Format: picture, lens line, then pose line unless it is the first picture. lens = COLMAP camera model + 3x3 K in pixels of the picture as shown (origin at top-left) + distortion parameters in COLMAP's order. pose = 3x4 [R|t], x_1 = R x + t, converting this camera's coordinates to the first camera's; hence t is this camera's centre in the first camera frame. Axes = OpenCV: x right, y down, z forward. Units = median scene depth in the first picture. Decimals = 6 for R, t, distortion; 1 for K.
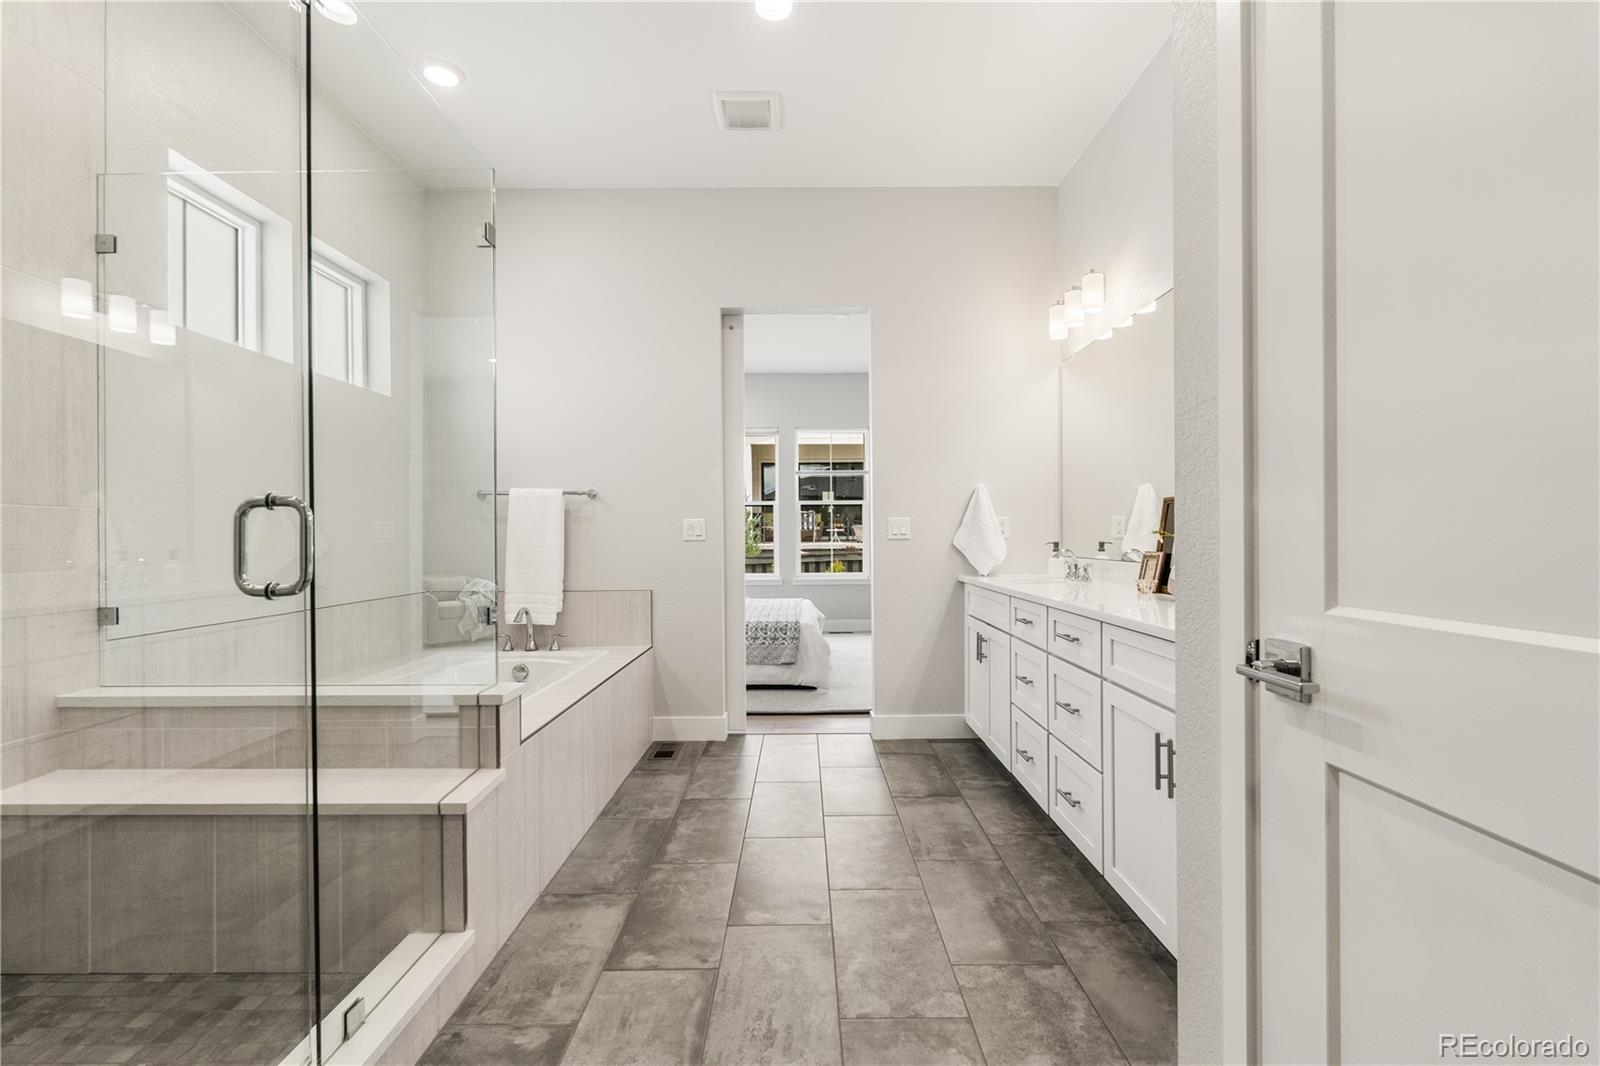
lens RADIAL K [[717.1, 0, 794.6], [0, 717.1, 531.1], [0, 0, 1]] dist [-0.002534, 0.000539]
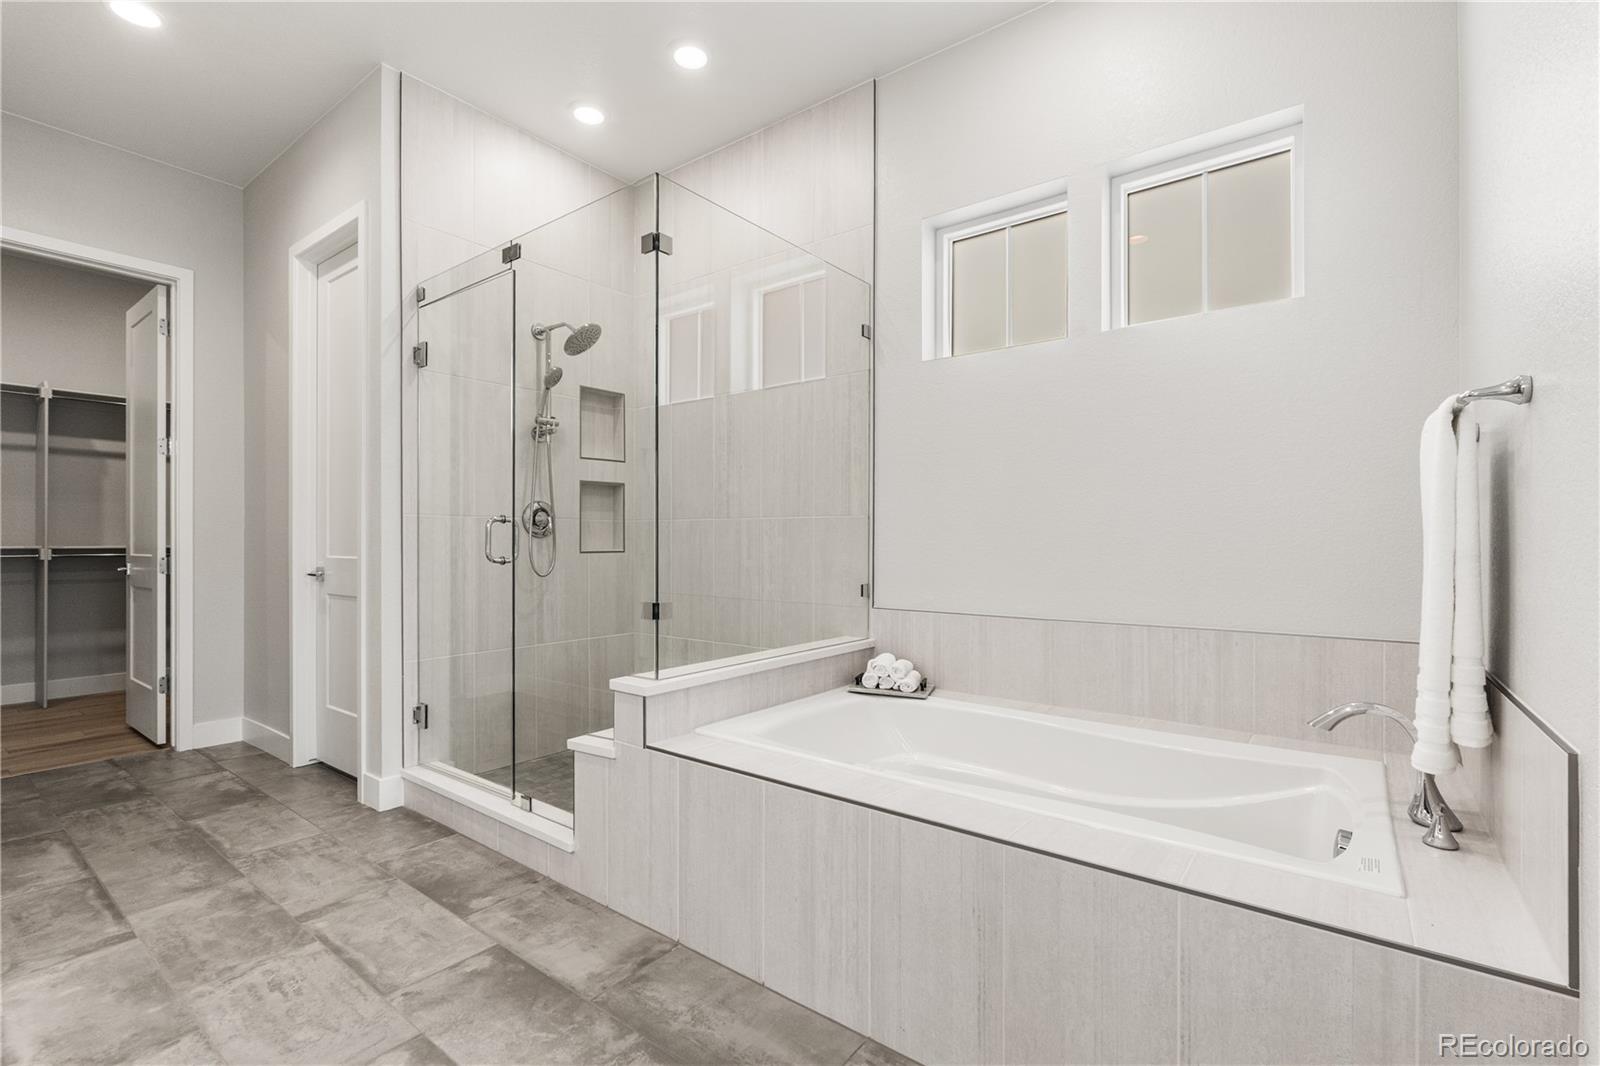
lens RADIAL K [[717.1, 0, 793.8], [0, 717.1, 541.5], [0, 0, 1]] dist [-0.002534, 0.000539]
pose [[-0.605272, 0.006334, -0.795994, 0.211608], [0.008024, 0.999966, 0.001856, 0.013328], [0.795979, -0.005264, -0.605302, 1.368982]]
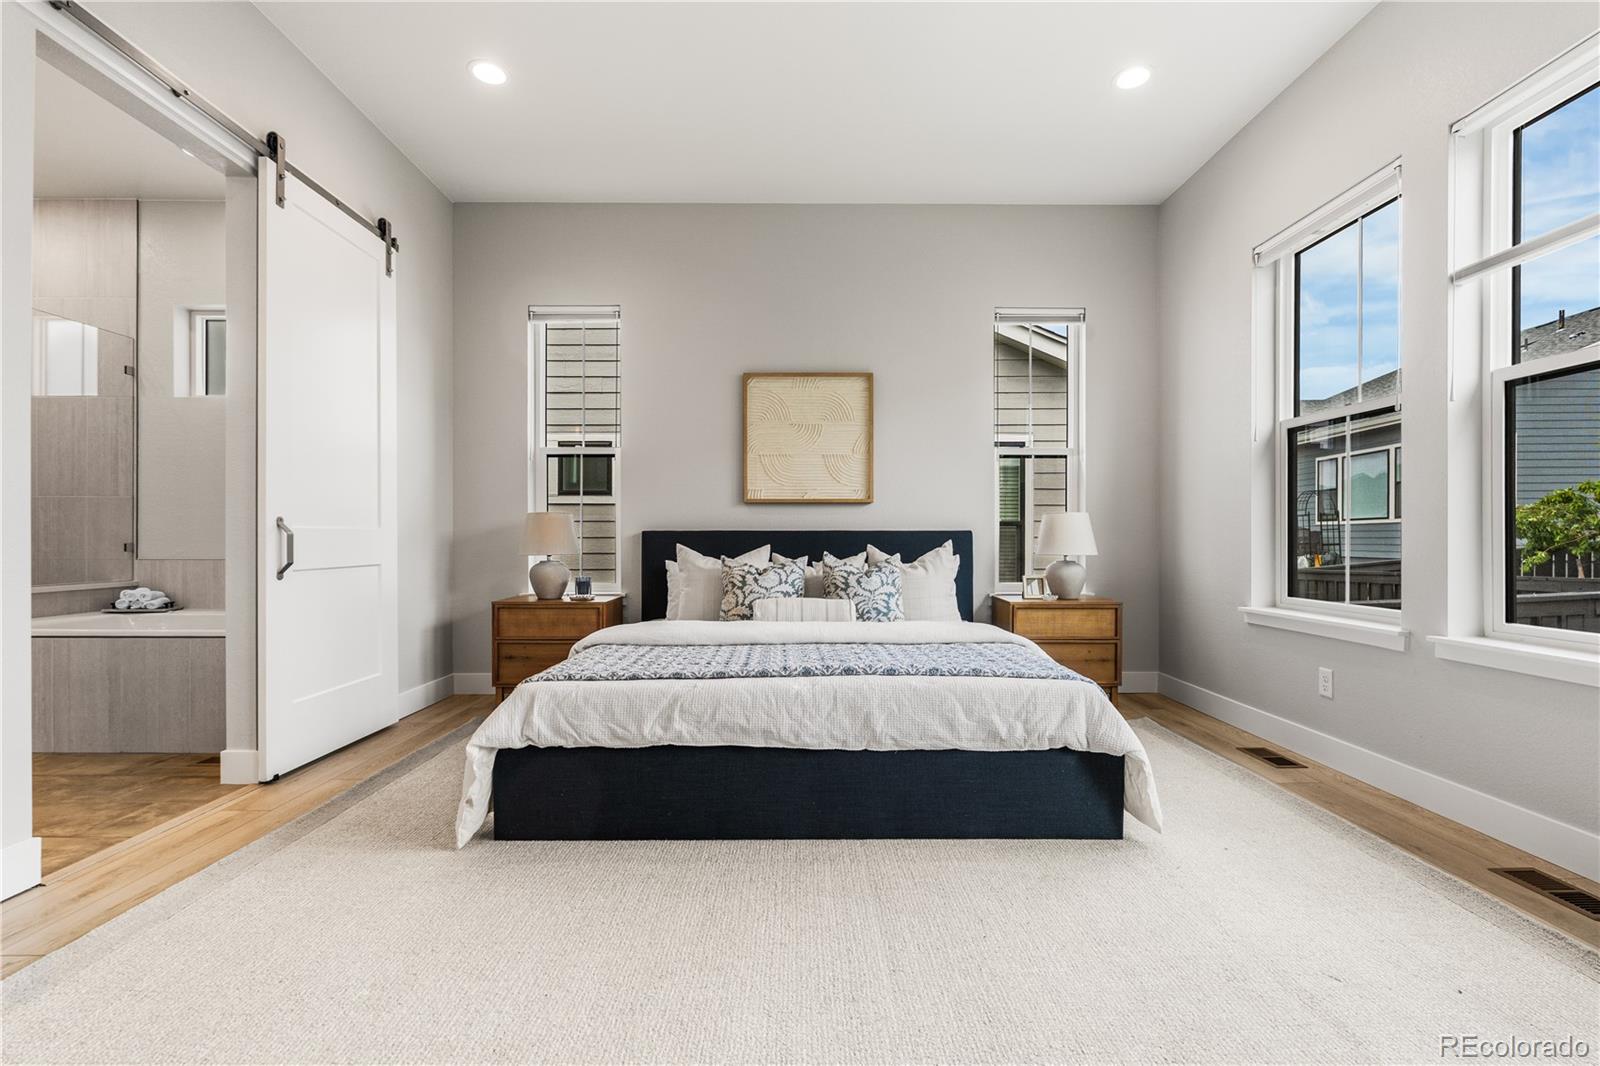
lens RADIAL K [[717.1, 0, 807.7], [0, 717.1, 532.6], [0, 0, 1]] dist [-0.002534, 0.000539]
pose [[0.023360, 0.008754, -0.999689, 0.923391], [0.007449, 0.999932, 0.008930, 0.055640], [0.999699, -0.007655, 0.023293, 2.290680]]
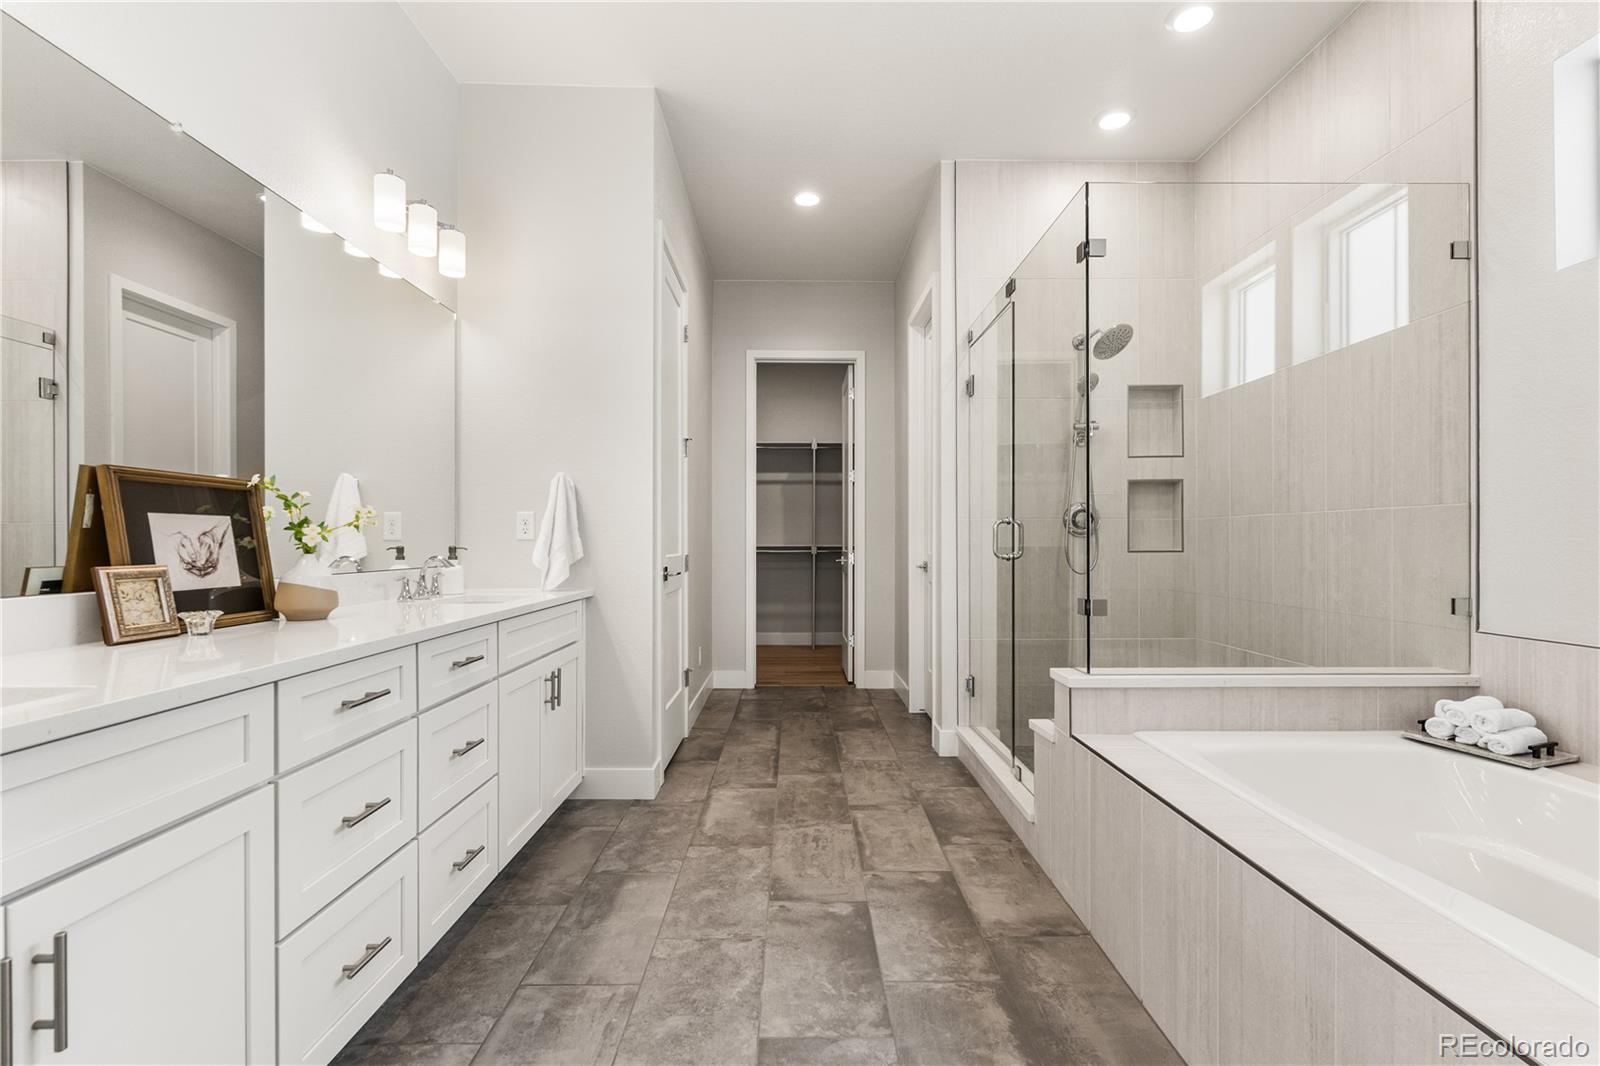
lens RADIAL K [[717.1, 0, 805.1], [0, 717.1, 537.1], [0, 0, 1]] dist [-0.002534, 0.000539]
pose [[-0.999729, 0.007298, -0.022089, 0.013462], [0.007587, 0.999886, -0.013021, 0.018473], [0.021992, -0.013185, -0.999671, 1.574000]]
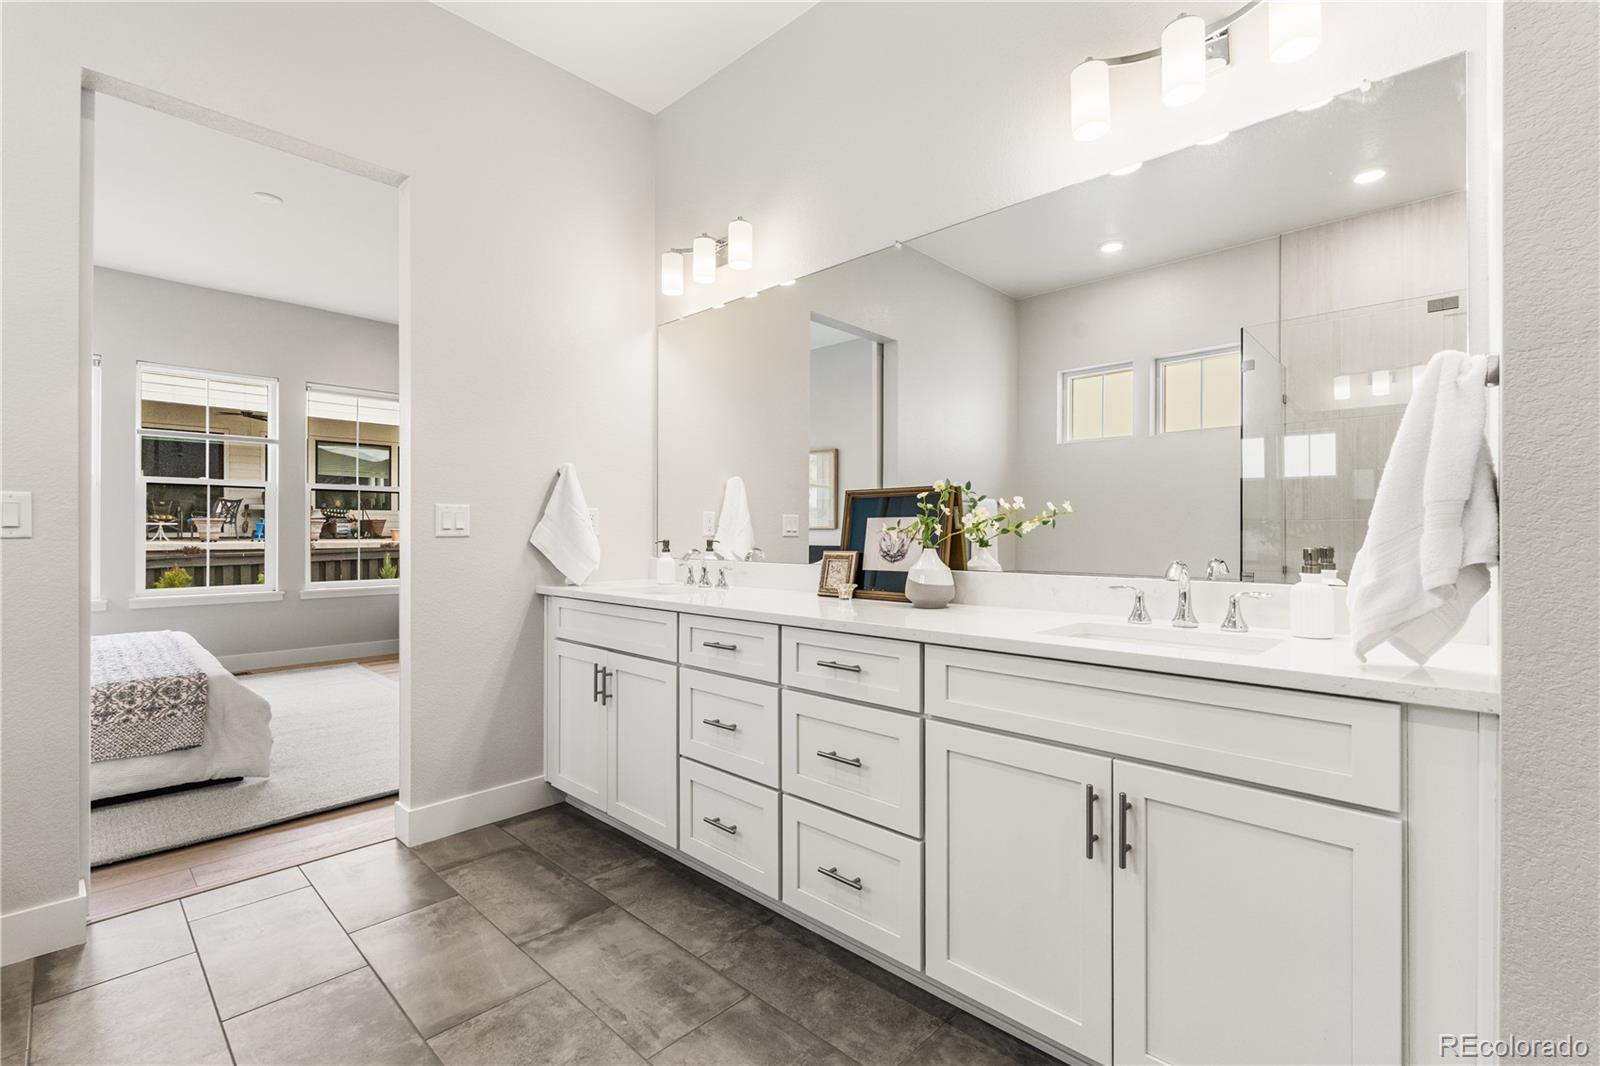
lens RADIAL K [[717.1, 0, 800.0], [0, 717.1, 529.6], [0, 0, 1]] dist [-0.002534, 0.000539]
pose [[0.686575, 0.009111, 0.727002, -0.174404], [-0.009477, 0.999949, -0.003582, 0.005930], [-0.726997, -0.004430, 0.686626, 0.442204]]
